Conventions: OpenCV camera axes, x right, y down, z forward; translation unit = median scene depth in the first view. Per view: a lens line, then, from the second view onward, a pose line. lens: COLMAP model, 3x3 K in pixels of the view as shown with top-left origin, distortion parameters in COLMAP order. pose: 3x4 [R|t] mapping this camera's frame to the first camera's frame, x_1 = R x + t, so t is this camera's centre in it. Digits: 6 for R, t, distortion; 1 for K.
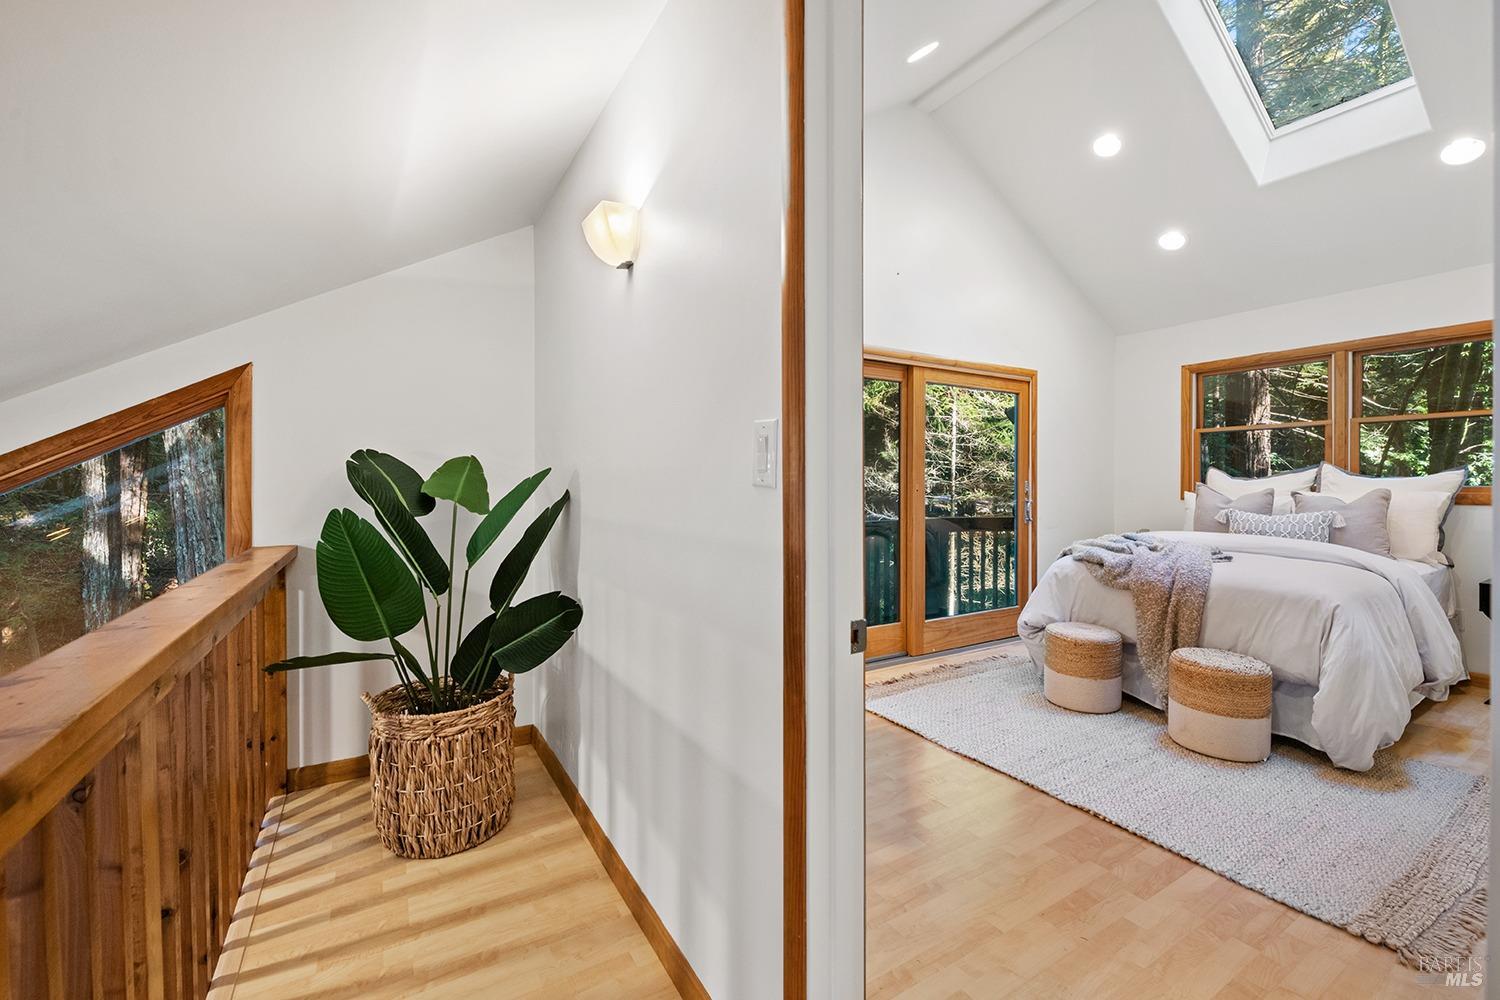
lens RADIAL K [[622.3, 0, 745.1], [0, 622.3, 486.7], [0, 0, 1]] dist [-0.007361, -0.001677]
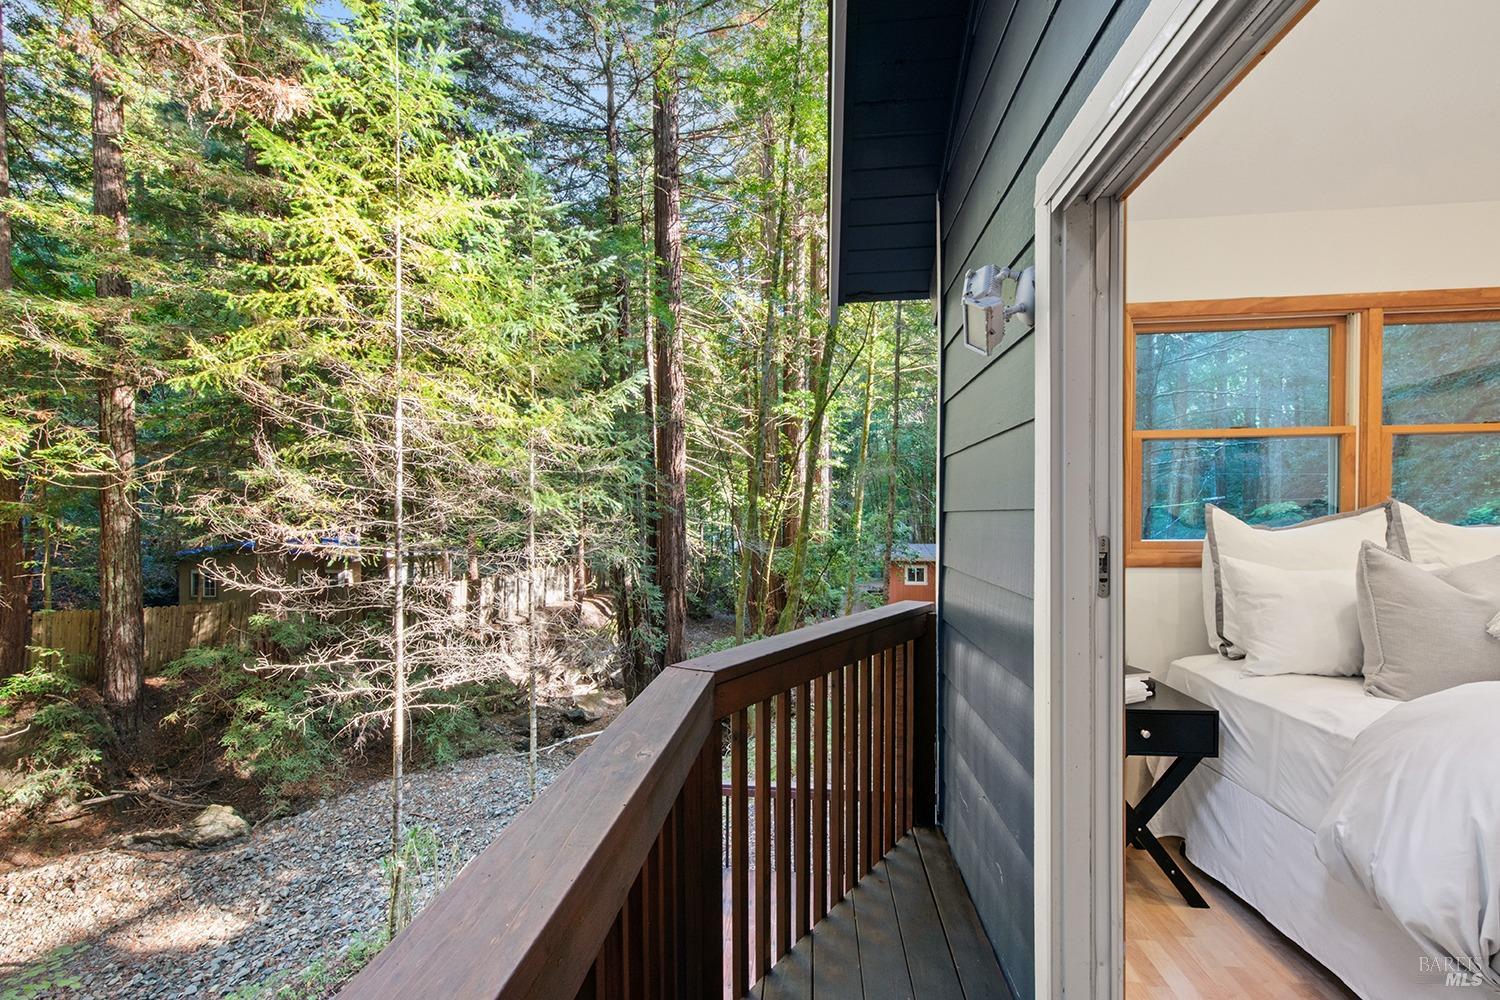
lens RADIAL K [[603.5, 0, 747.8], [0, 603.5, 528.1], [0, 0, 1]] dist [0.001595, -0.001992]
pose [[0.591516, -0.012908, 0.806190, 0.186285], [0.005359, 0.999913, 0.012078, -0.025348], [-0.806276, -0.002824, 0.591533, 1.262788]]
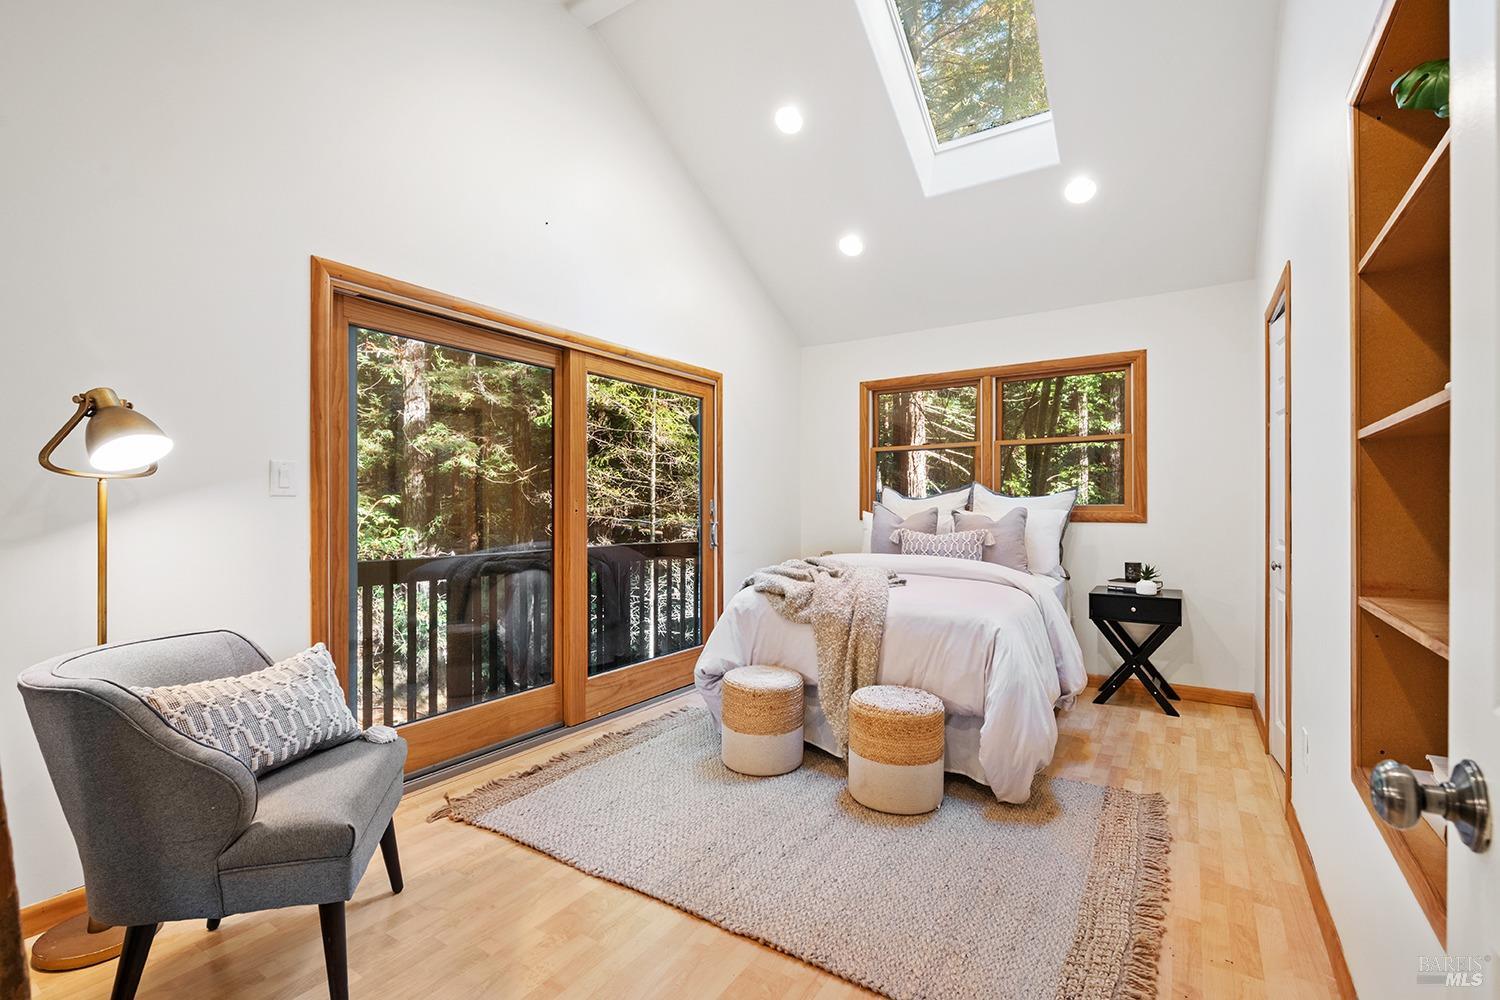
lens RADIAL K [[657.4, 0, 762.4], [0, 657.4, 503.4], [0, 0, 1]] dist [-0.004480, -0.001513]
pose [[0.893882, 0.002110, 0.448298, 0.161397], [0.002647, 0.999947, -0.009985, 0.007736], [-0.448295, 0.010112, 0.893828, 0.226838]]
